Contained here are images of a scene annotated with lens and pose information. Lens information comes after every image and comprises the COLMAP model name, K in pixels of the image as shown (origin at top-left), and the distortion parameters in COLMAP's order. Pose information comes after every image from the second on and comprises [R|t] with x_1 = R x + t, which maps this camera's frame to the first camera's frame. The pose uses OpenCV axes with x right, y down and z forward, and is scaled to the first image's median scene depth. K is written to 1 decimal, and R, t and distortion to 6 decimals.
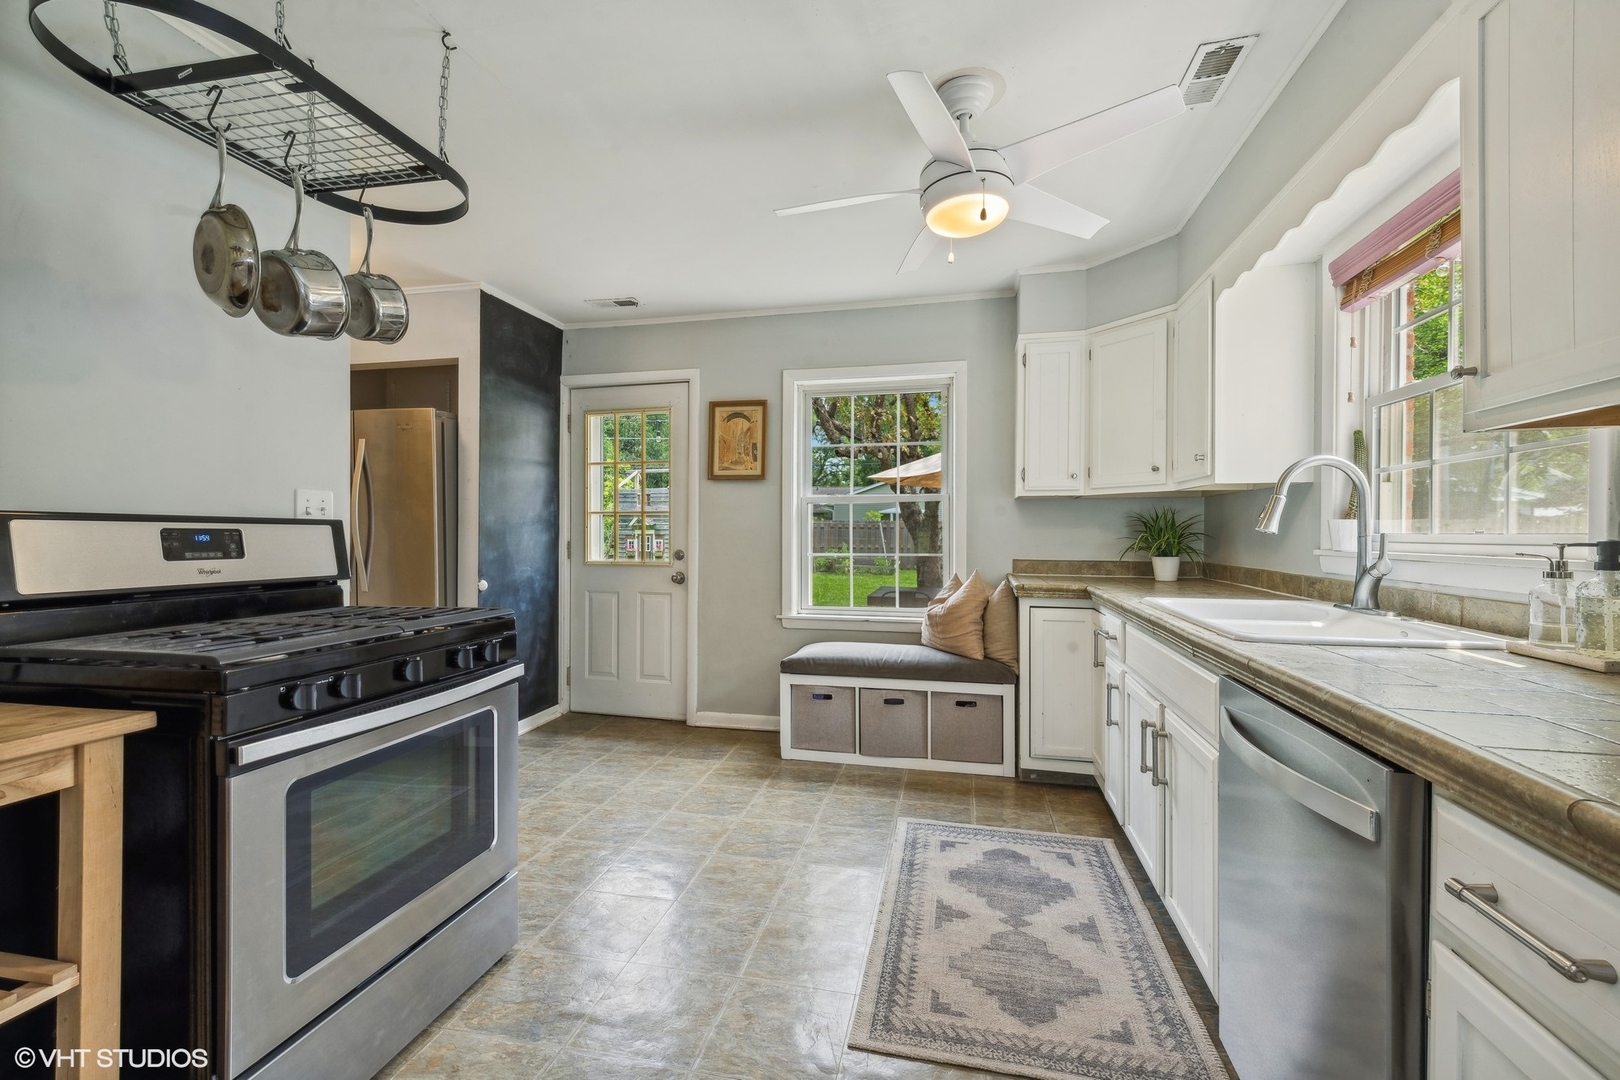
lens RADIAL K [[672.4, 0, 816.0], [0, 672.4, 546.3], [0, 0, 1]] dist [-0.001954, -0.000331]
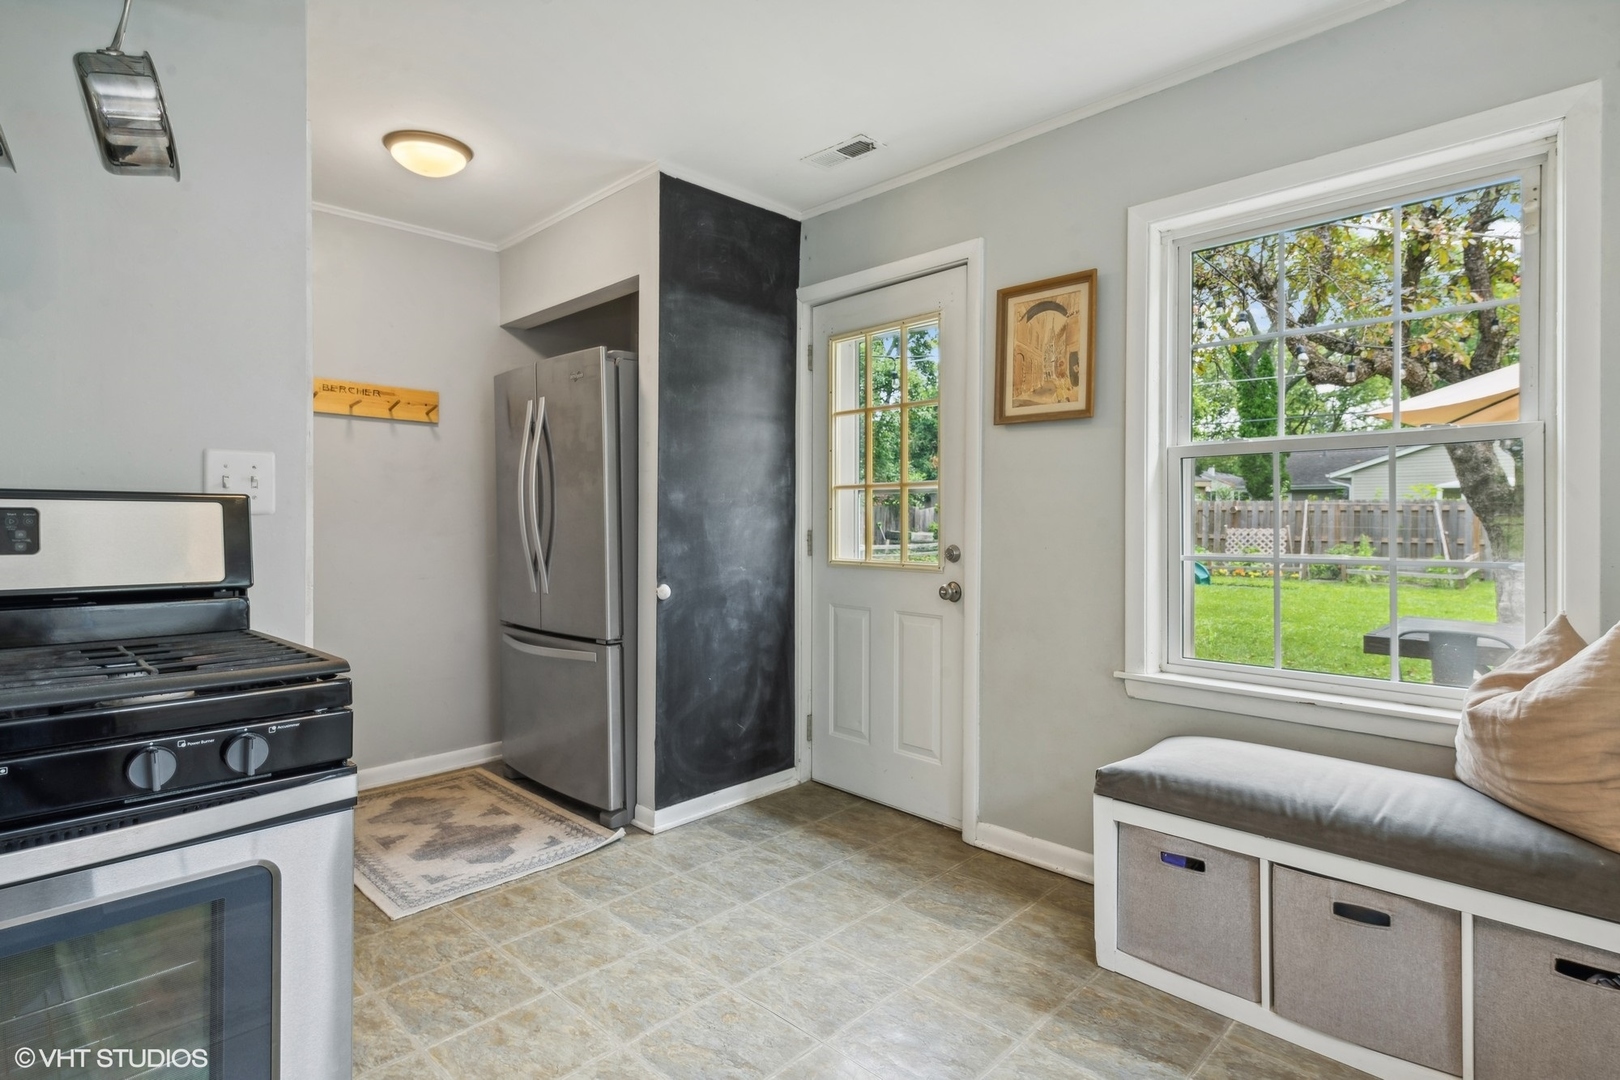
lens RADIAL K [[823.1, 0, 806.0], [0, 823.1, 524.8], [0, 0, 1]] dist [0.001841, -0.000946]
pose [[0.843296, 0.001367, -0.537447, 0.086466], [-0.009215, 0.999887, -0.011916, -0.003116], [0.537370, 0.015001, 0.843213, 0.326672]]
